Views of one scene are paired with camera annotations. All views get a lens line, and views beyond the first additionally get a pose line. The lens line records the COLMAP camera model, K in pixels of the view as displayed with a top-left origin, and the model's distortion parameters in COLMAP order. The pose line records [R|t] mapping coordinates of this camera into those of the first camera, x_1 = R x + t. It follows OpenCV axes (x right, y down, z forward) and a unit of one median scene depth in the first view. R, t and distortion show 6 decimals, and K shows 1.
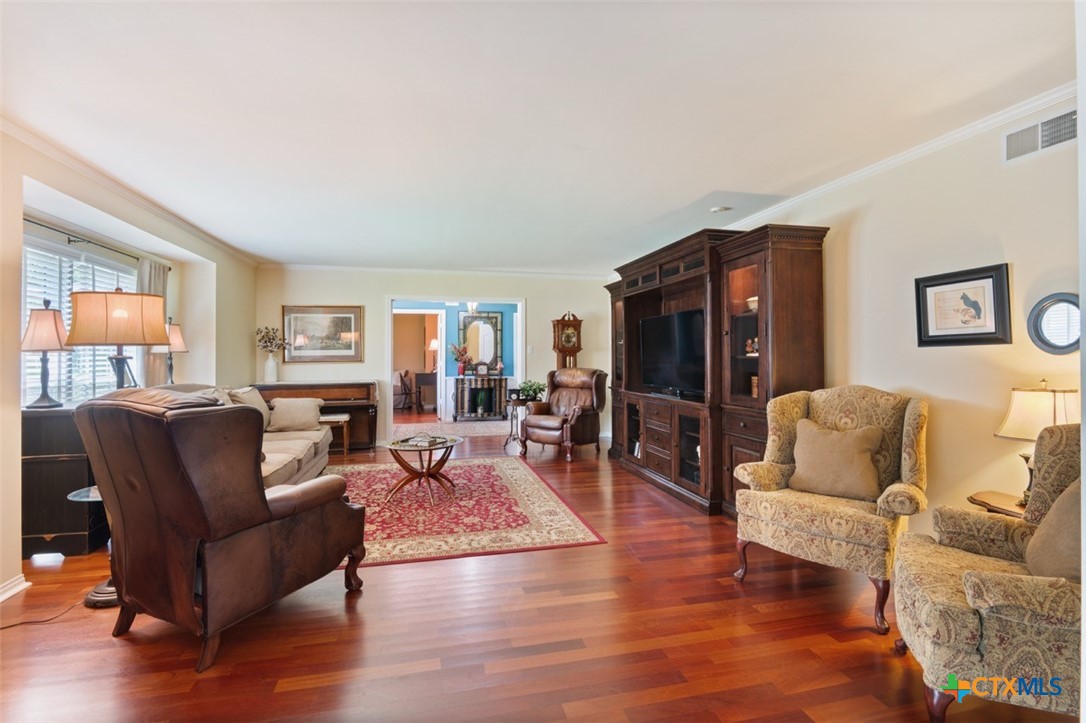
lens RADIAL K [[499.0, 0, 540.1], [0, 499.0, 356.8], [0, 0, 1]] dist [-0.005098, -0.003104]
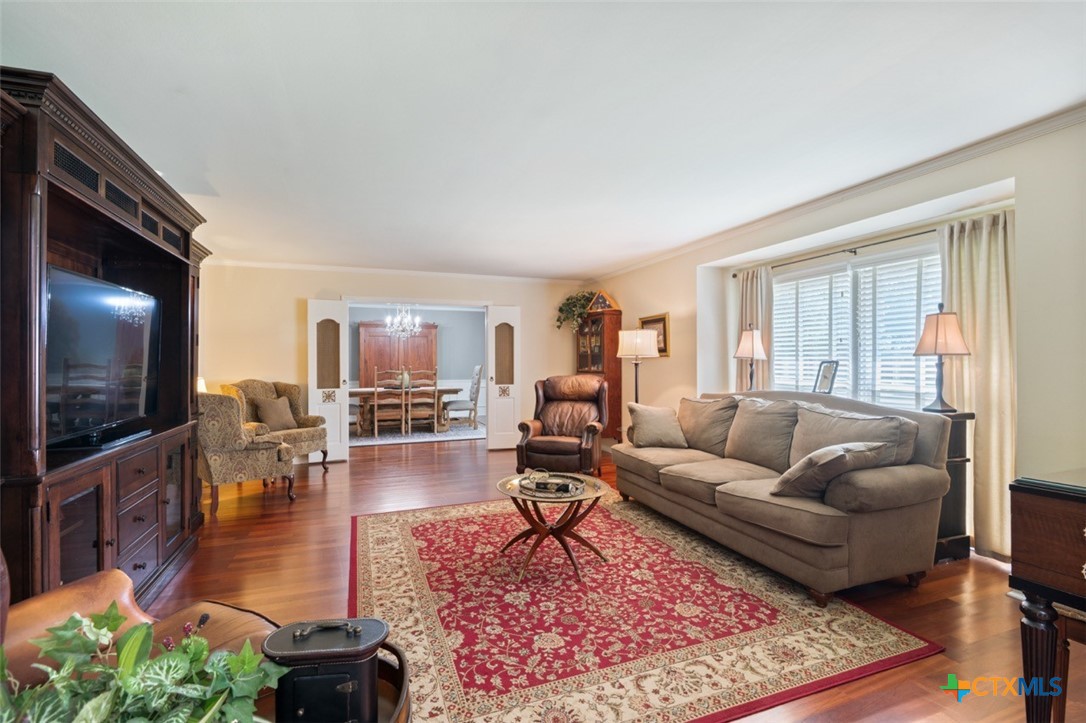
lens RADIAL K [[499.0, 0, 539.8], [0, 499.0, 359.1], [0, 0, 1]] dist [-0.005098, -0.003104]
pose [[-0.993219, 0.002579, -0.116227, -0.155182], [0.002930, 0.999992, -0.002852, -0.004275], [0.116219, -0.003173, -0.993219, 1.949250]]
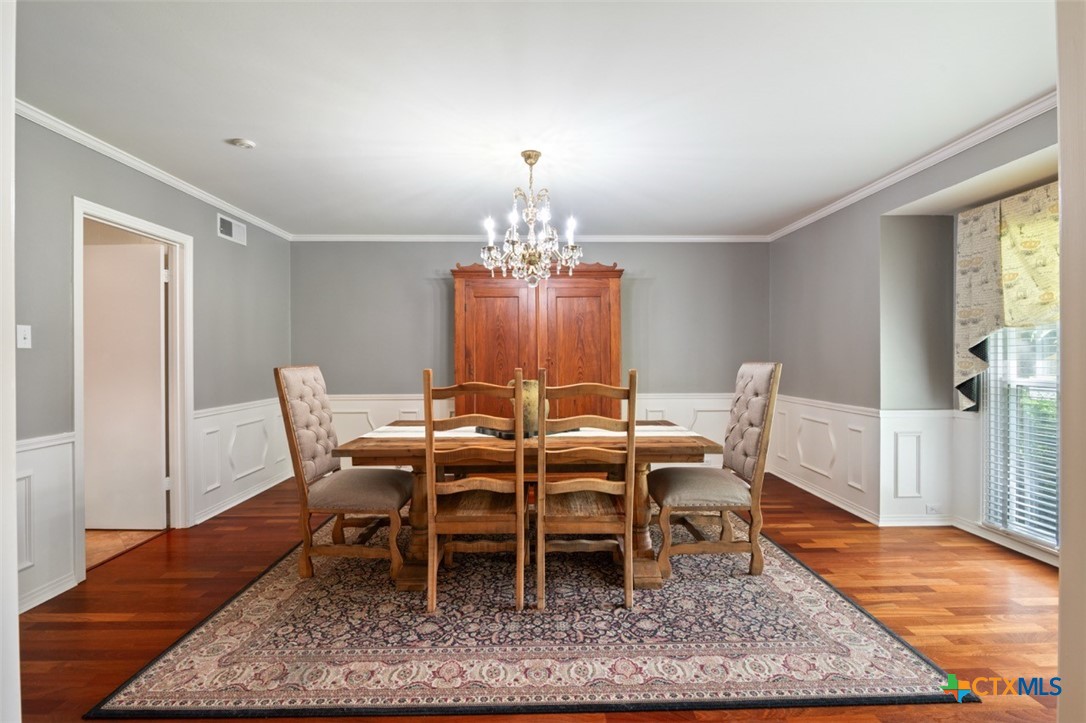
lens RADIAL K [[499.0, 0, 541.3], [0, 499.0, 357.1], [0, 0, 1]] dist [-0.005098, -0.003104]
pose [[-0.975851, 0.002484, 0.218425, -0.019125], [0.003214, 0.999990, 0.002990, 0.004038], [-0.218415, 0.003620, -0.975849, 0.671730]]
